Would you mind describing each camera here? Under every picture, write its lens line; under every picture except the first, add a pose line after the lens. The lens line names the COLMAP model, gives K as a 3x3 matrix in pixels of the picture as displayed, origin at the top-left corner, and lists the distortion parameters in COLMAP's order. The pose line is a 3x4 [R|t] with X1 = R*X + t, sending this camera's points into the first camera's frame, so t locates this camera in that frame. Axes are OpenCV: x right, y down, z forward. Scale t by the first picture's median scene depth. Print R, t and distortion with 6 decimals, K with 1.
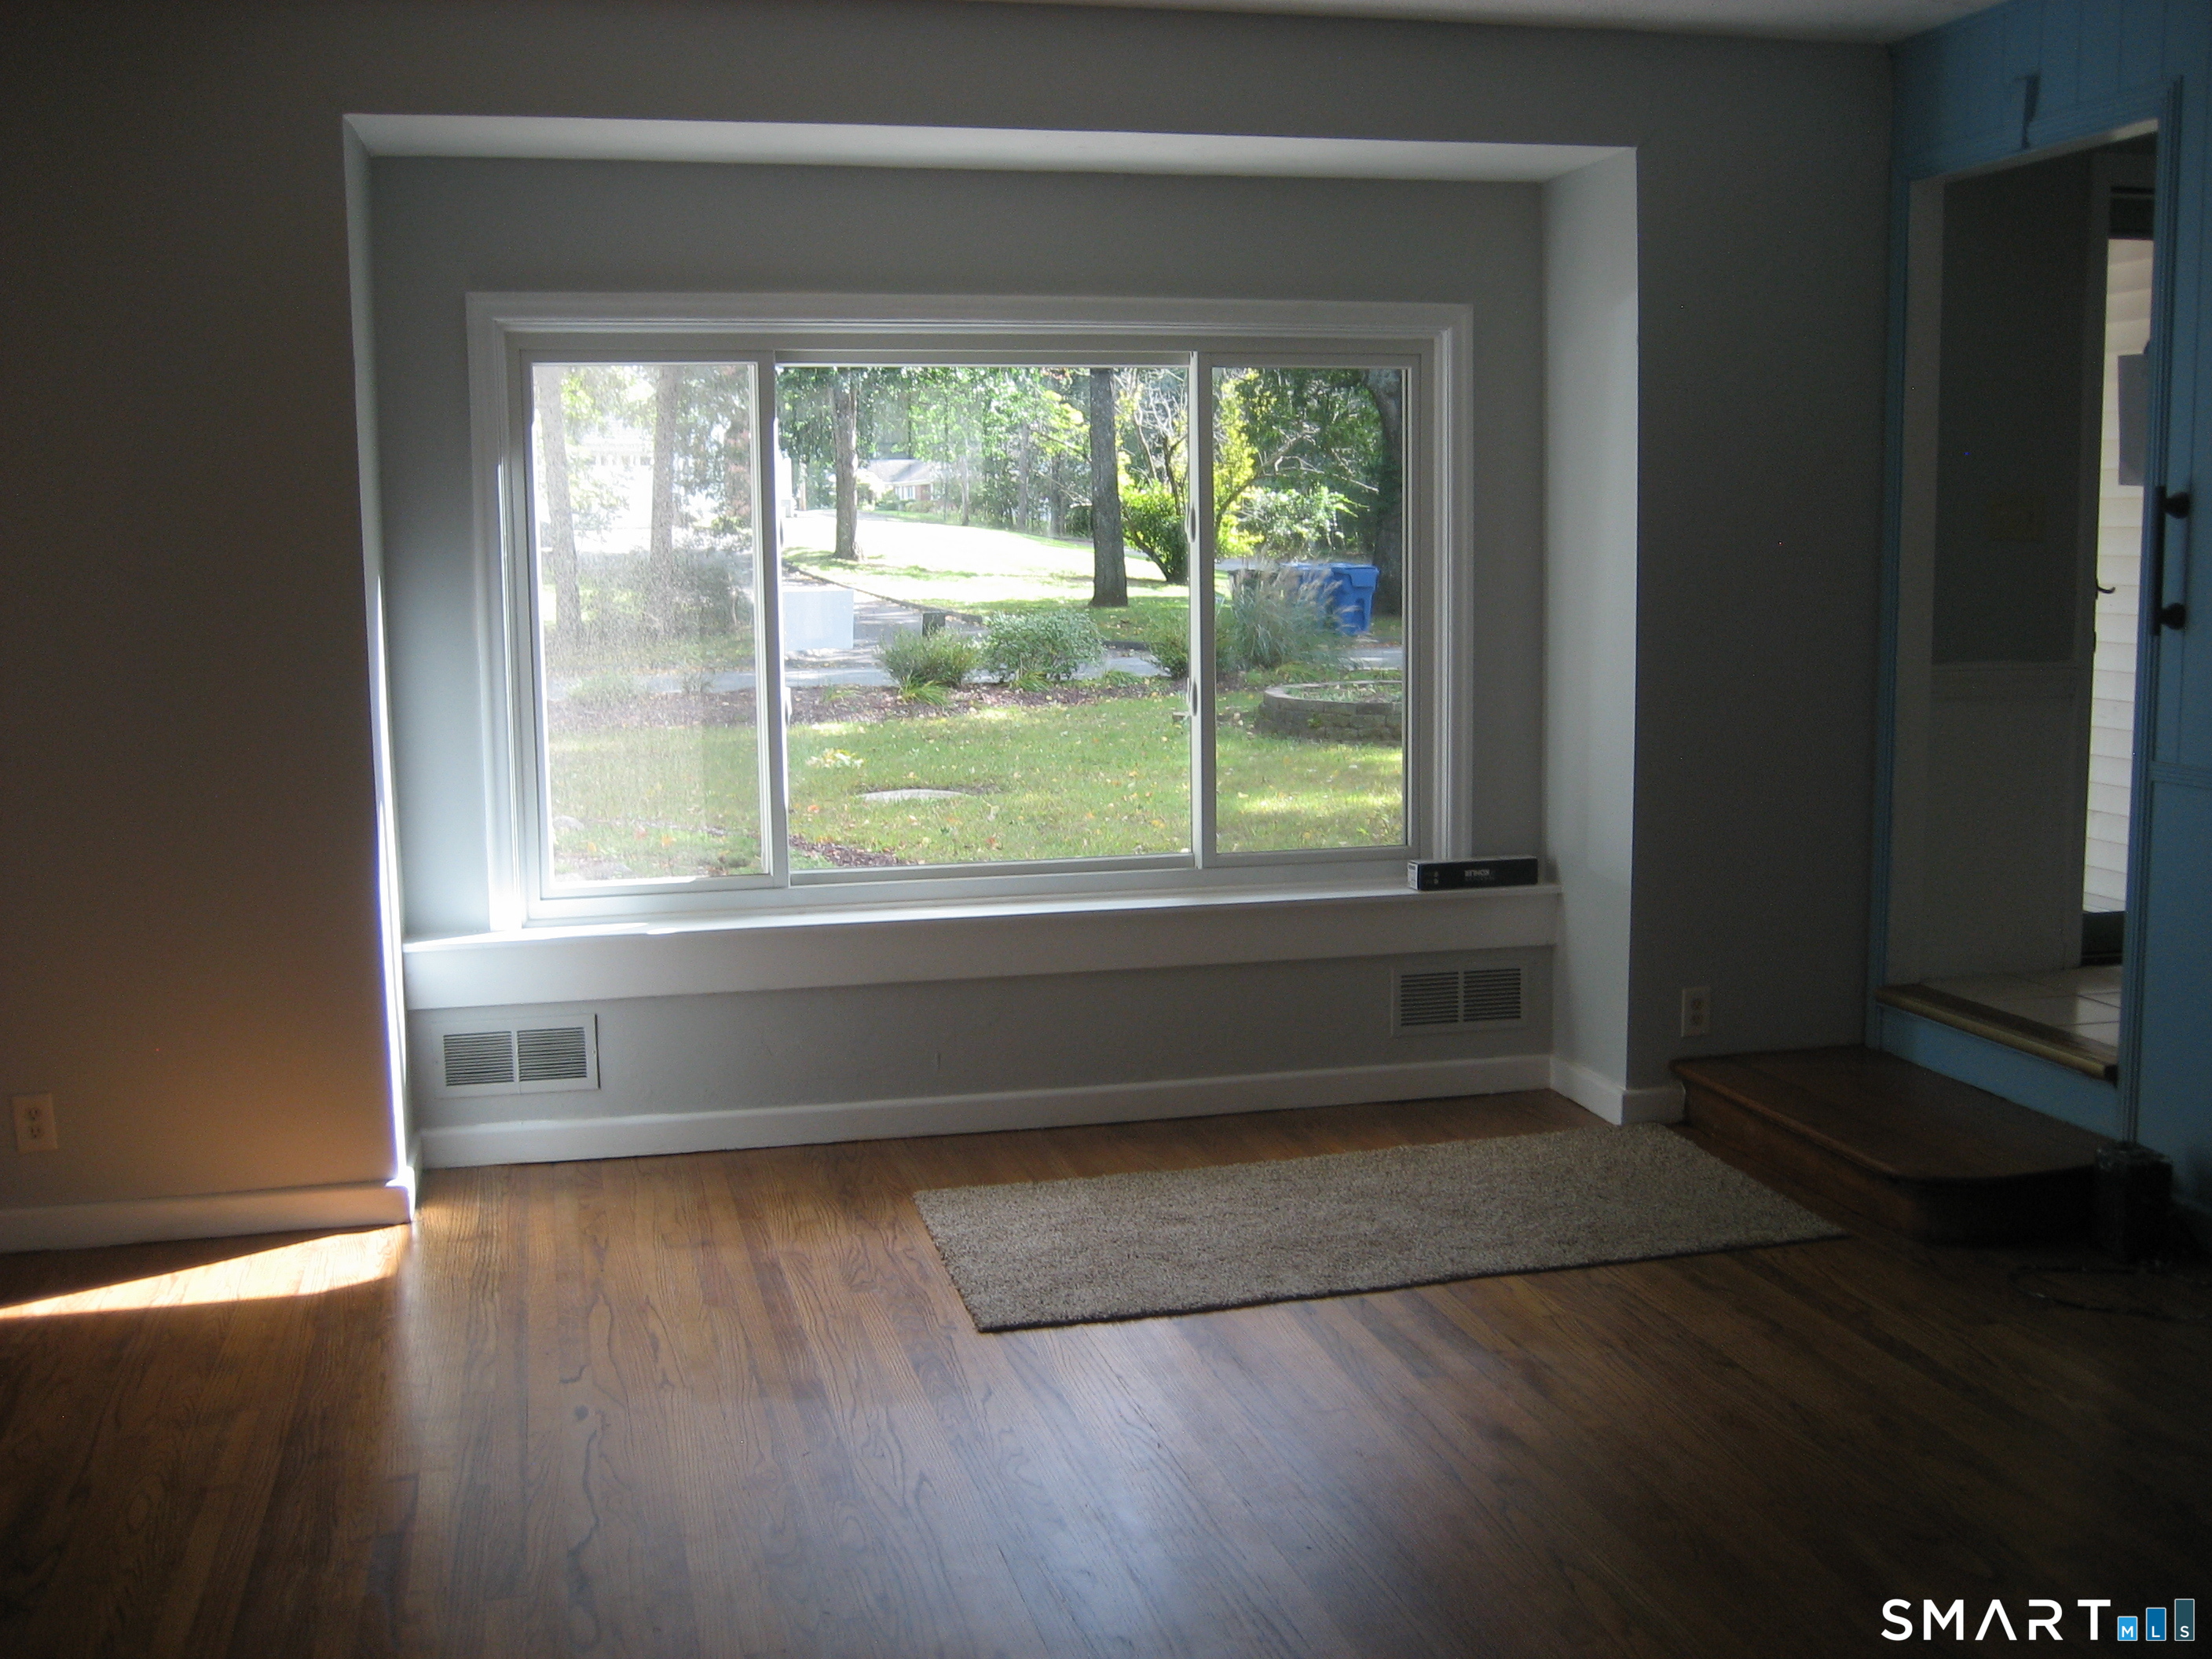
lens RADIAL K [[2275.2, 0, 1122.1], [0, 2275.2, 840.0], [0, 0, 1]] dist [-0.156794, 0.193068]
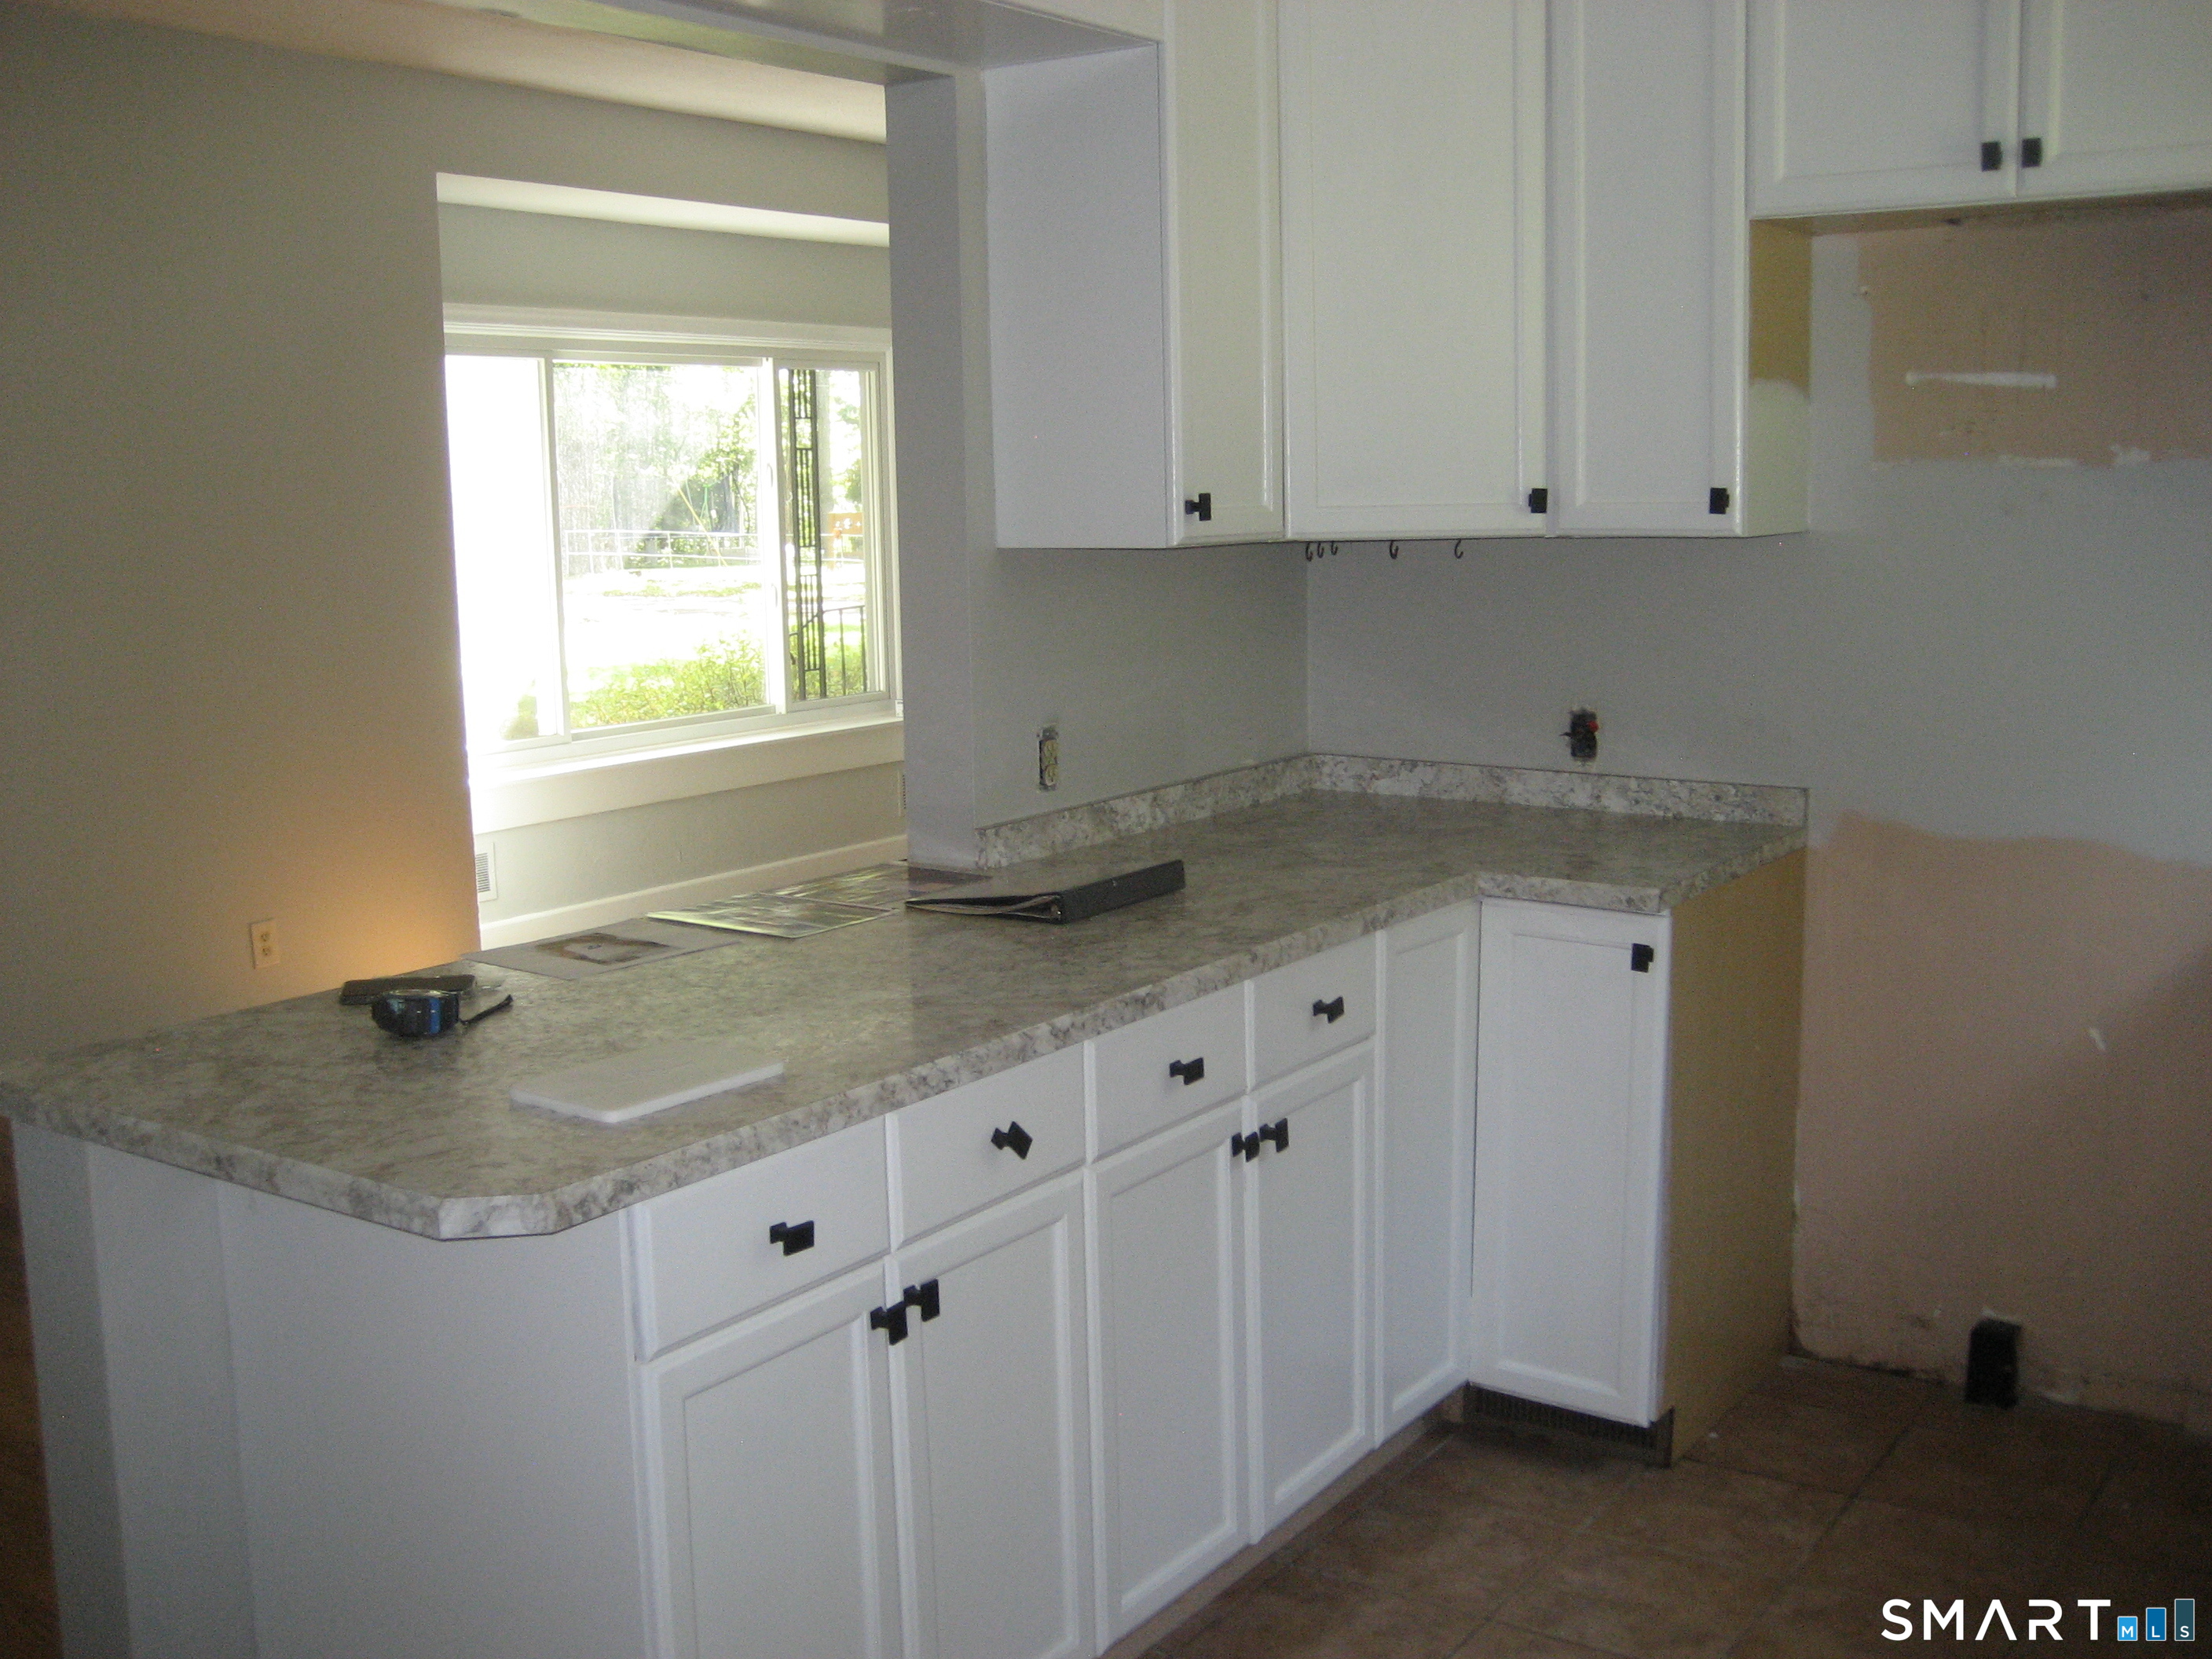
lens RADIAL K [[2275.2, 0, 1122.1], [0, 2275.2, 840.0], [0, 0, 1]] dist [-0.156794, 0.193068]
pose [[0.747249, -0.105575, 0.656104, -0.825450], [0.096202, 0.994085, 0.050394, 0.044144], [-0.657544, 0.025461, 0.752986, -0.249909]]
